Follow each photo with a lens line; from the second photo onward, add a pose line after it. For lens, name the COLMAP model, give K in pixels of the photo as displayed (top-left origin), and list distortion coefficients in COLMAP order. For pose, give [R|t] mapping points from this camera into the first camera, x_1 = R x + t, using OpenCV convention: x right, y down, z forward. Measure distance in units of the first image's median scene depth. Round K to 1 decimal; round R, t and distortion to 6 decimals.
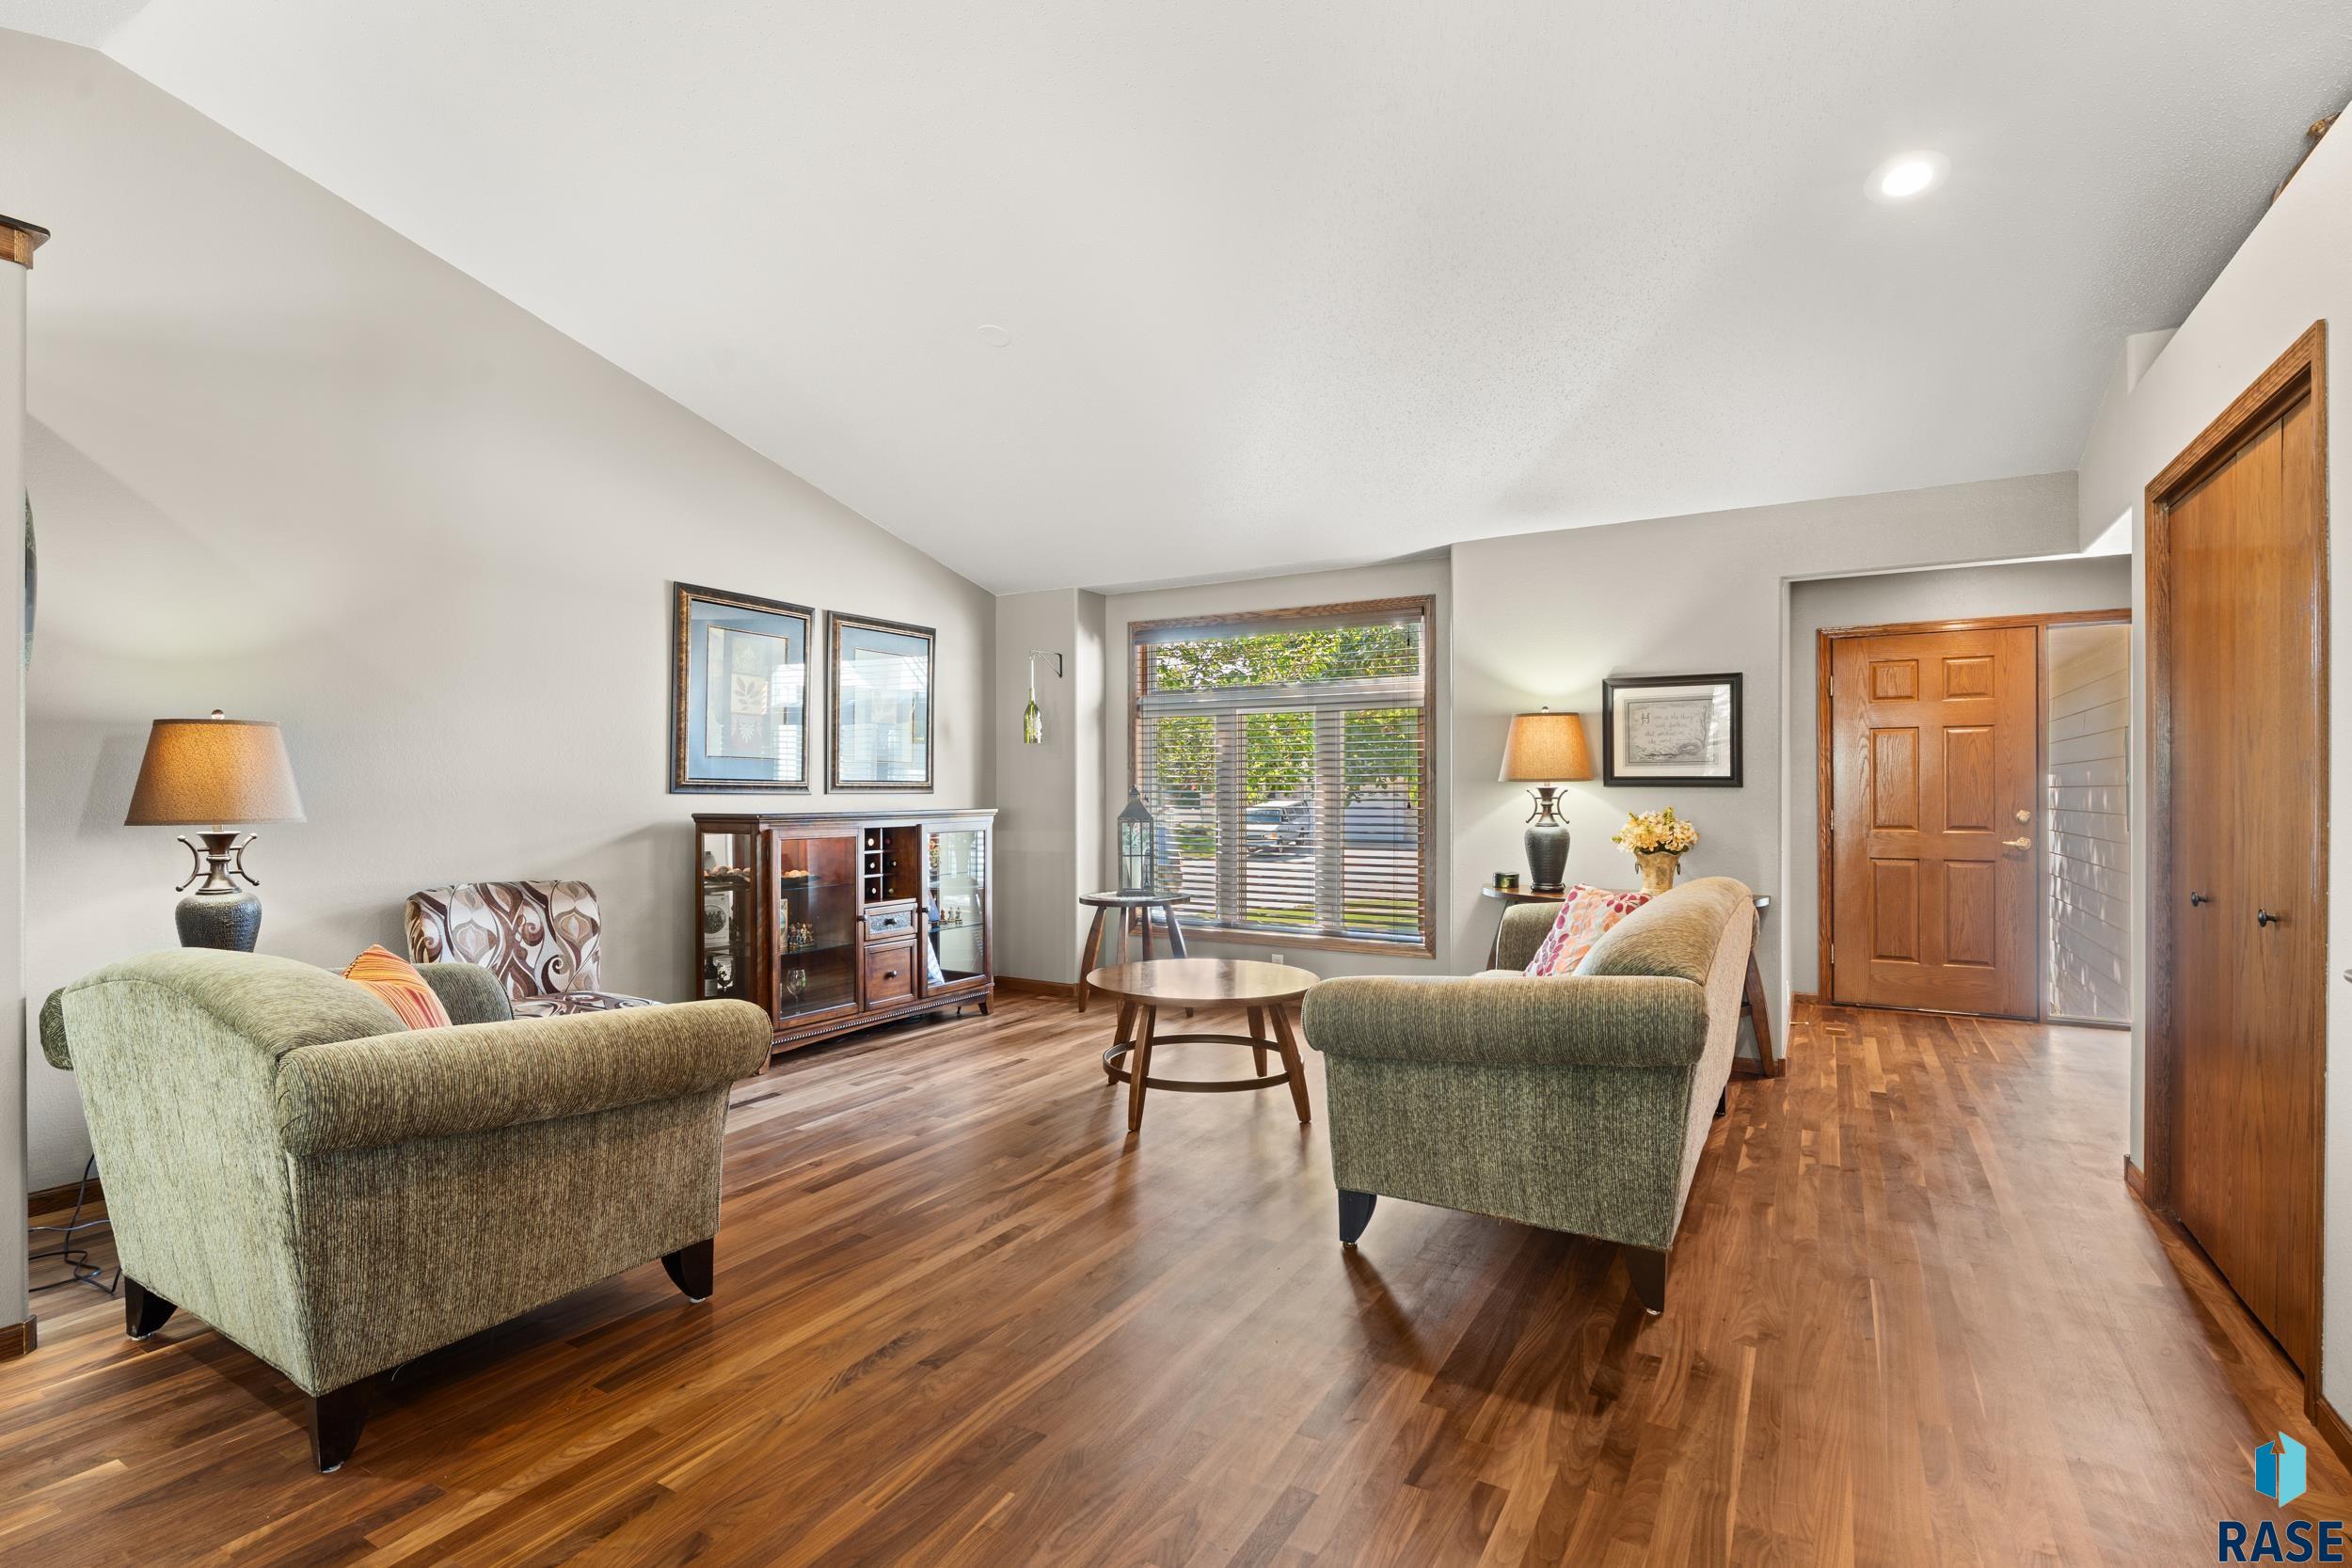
lens RADIAL K [[1155.2, 0, 1131.9], [0, 1155.2, 784.6], [0, 0, 1]] dist [-0.000983, 0.000327]
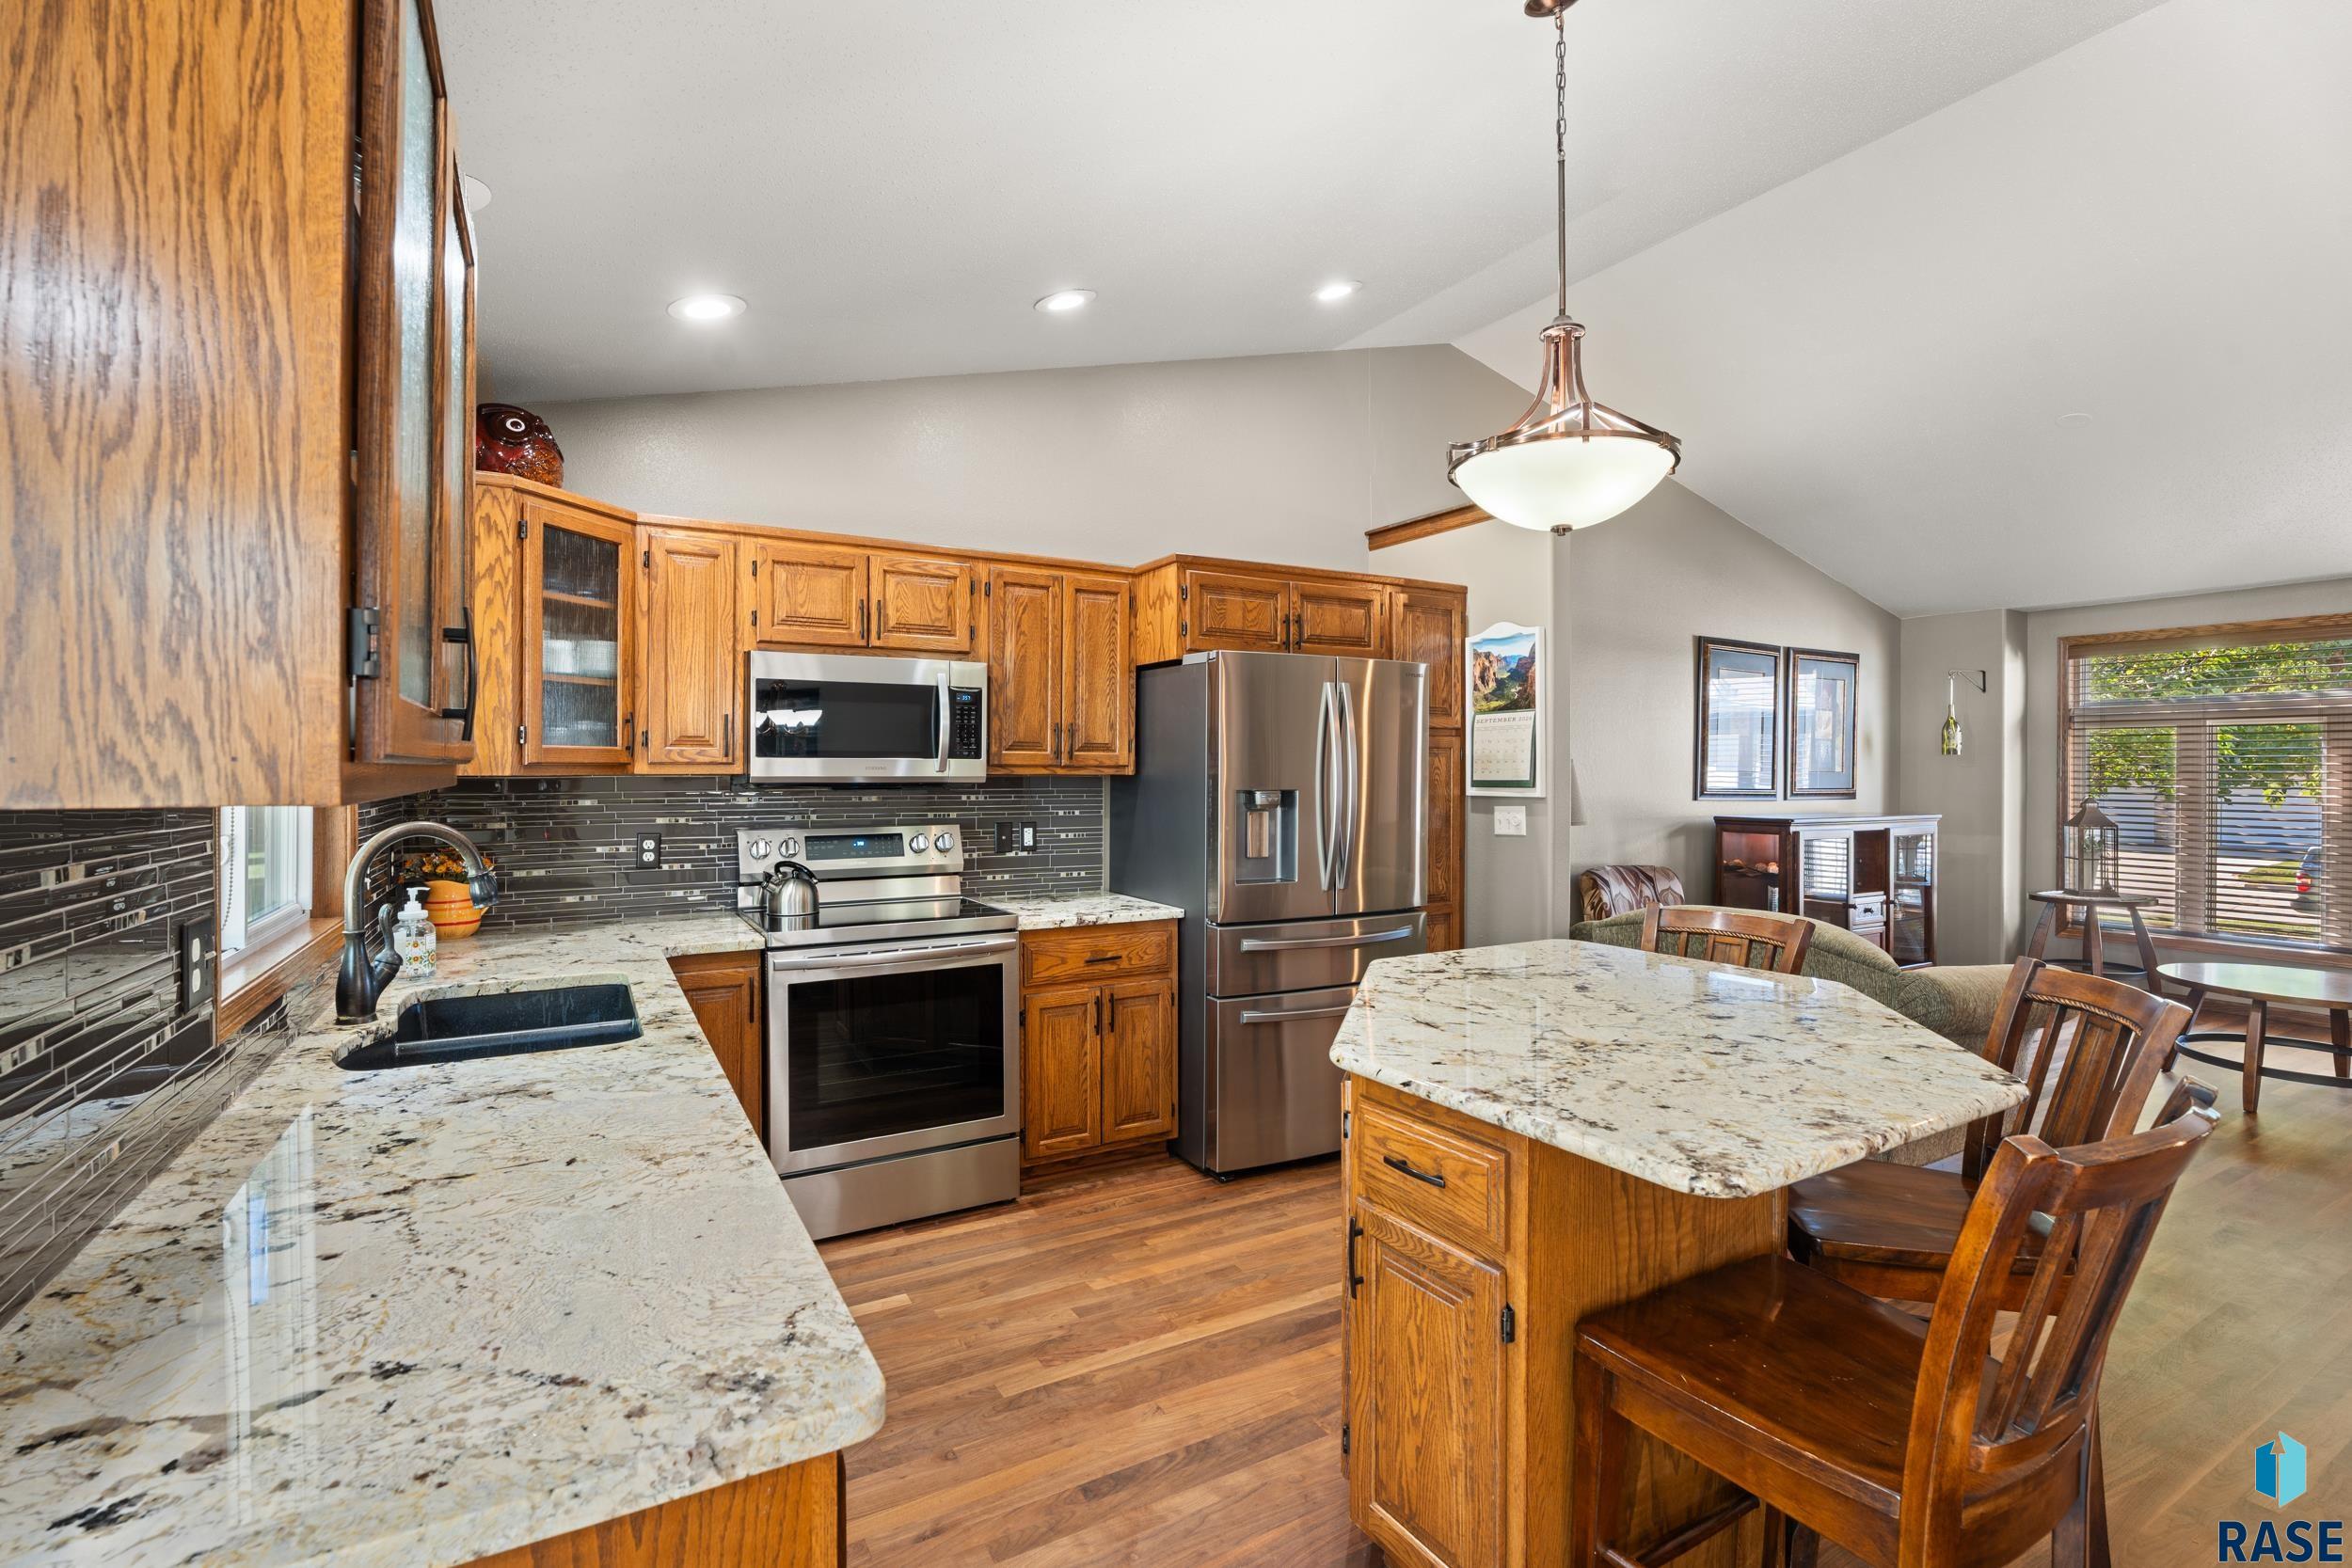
lens RADIAL K [[1051.8, 0, 1144.2], [0, 1051.8, 770.2], [0, 0, 1]] dist [0.002271, 0.004474]
pose [[0.874442, 0.006141, -0.485091, -0.346092], [-0.004564, 0.999980, 0.004433, -0.026698], [0.485109, -0.001663, 0.874452, -0.312503]]
